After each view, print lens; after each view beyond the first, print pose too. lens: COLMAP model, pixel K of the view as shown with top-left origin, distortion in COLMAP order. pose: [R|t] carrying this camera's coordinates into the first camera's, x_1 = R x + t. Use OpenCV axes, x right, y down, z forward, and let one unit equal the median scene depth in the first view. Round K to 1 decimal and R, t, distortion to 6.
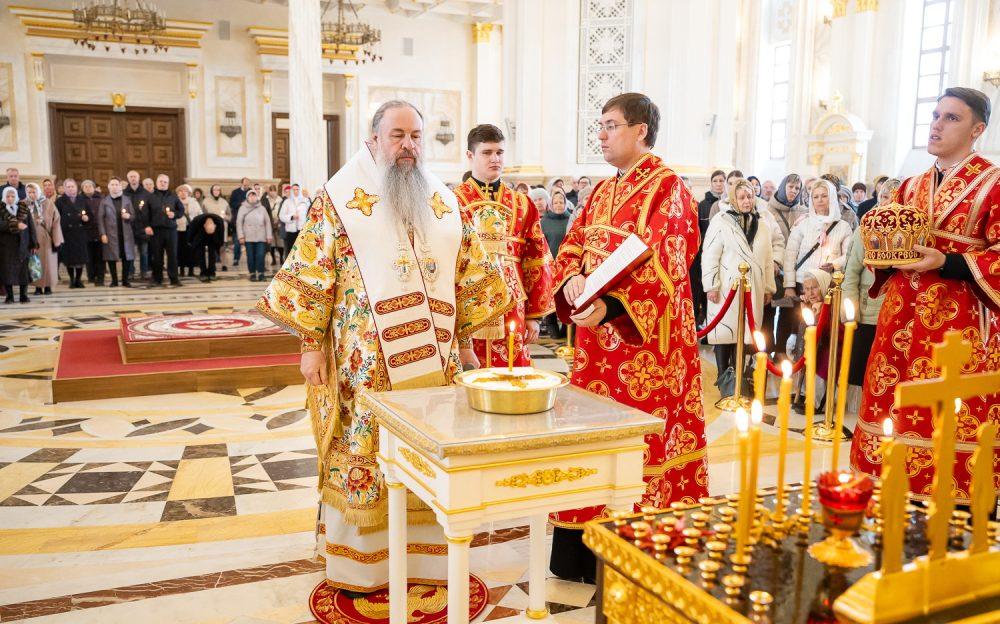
lens RADIAL K [[861.3, 0, 497.8], [0, 861.3, 312.2], [0, 0, 1]] dist [-0.077997, -0.009558]
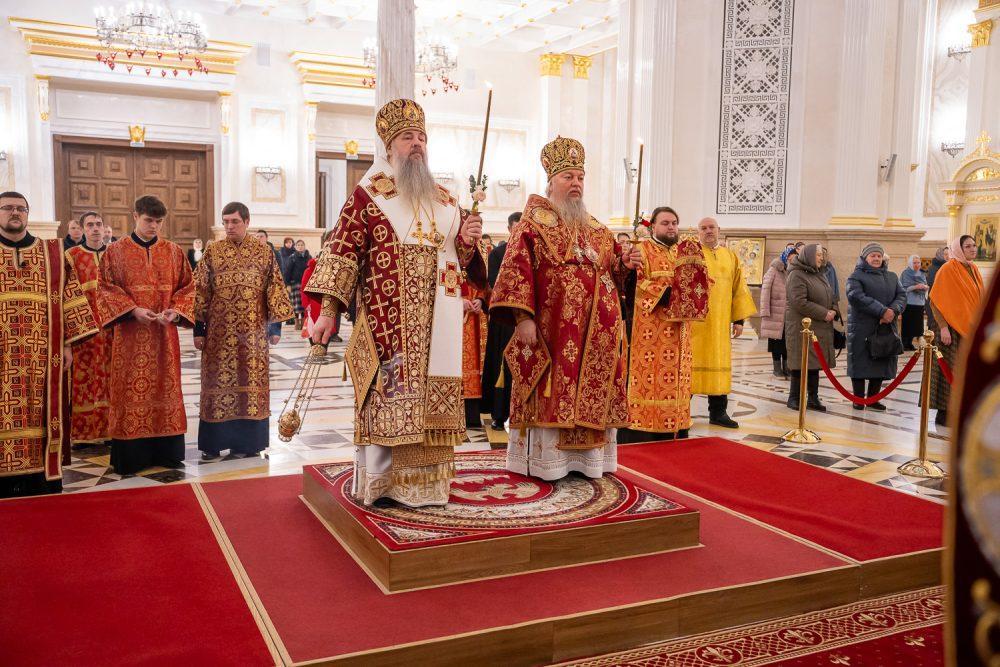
lens RADIAL K [[883.7, 0, 499.5], [0, 883.7, 333.7], [0, 0, 1]] dist [-0.053402, -0.014799]
pose [[0.999866, 0.004559, 0.015716, -0.096102], [-0.003966, 0.999286, -0.037585, -0.018587], [-0.015876, 0.037517, 0.999170, 0.120974]]
